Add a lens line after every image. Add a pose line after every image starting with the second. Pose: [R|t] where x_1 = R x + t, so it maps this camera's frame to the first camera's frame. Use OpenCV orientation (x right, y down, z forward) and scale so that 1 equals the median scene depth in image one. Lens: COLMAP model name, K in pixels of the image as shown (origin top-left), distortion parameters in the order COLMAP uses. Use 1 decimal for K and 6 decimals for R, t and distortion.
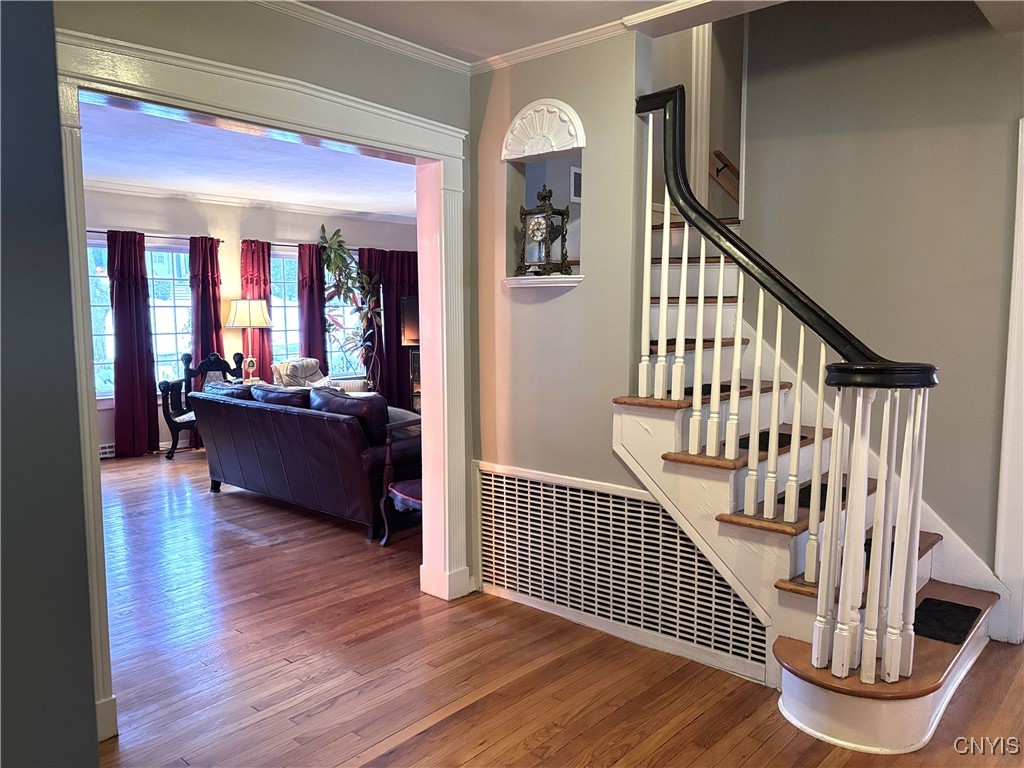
lens RADIAL K [[773.4, 0, 512.3], [0, 773.4, 385.7], [0, 0, 1]] dist [0.011910, 0.006867]
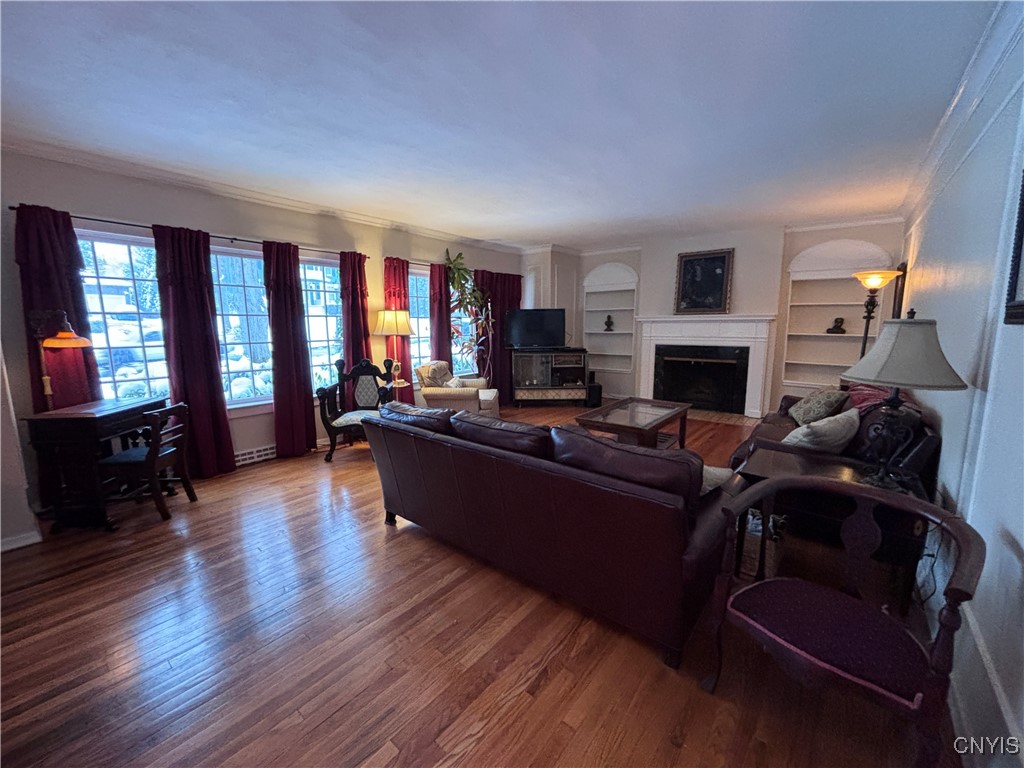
lens RADIAL K [[411.7, 0, 509.7], [0, 411.7, 385.0], [0, 0, 1]] dist [-0.004751, -0.000186]
pose [[0.999307, -0.005111, 0.036869, -0.194604], [0.003271, 0.998755, 0.049783, -0.032150], [-0.037078, -0.049628, 0.998079, 0.395226]]
